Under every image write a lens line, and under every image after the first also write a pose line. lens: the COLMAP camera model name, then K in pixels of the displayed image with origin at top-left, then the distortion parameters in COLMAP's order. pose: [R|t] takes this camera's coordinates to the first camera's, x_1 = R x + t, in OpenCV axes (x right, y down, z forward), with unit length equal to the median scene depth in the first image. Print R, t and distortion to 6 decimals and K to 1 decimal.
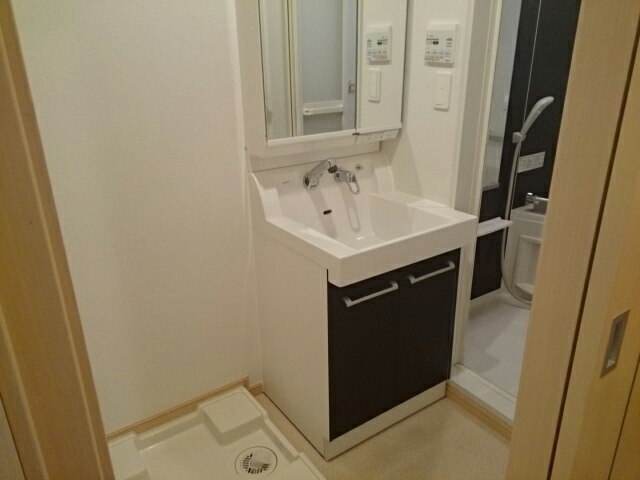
lens RADIAL K [[501.3, 0, 320.0], [0, 501.3, 240.0], [0, 0, 1]] dist [0.087619, 0.001136]
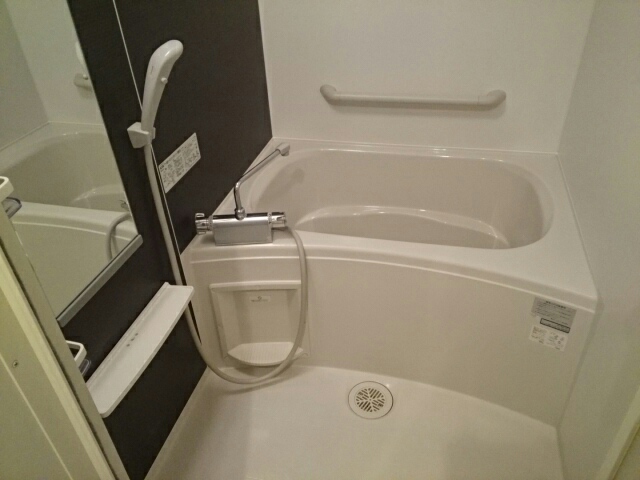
lens RADIAL K [[501.3, 0, 320.0], [0, 501.3, 240.0], [0, 0, 1]] dist [0.087619, 0.001136]
pose [[0.741175, -0.399706, 0.539347, 0.213655], [0.275522, 0.913758, 0.298554, -0.197715], [-0.612166, -0.072679, 0.787382, 0.510802]]
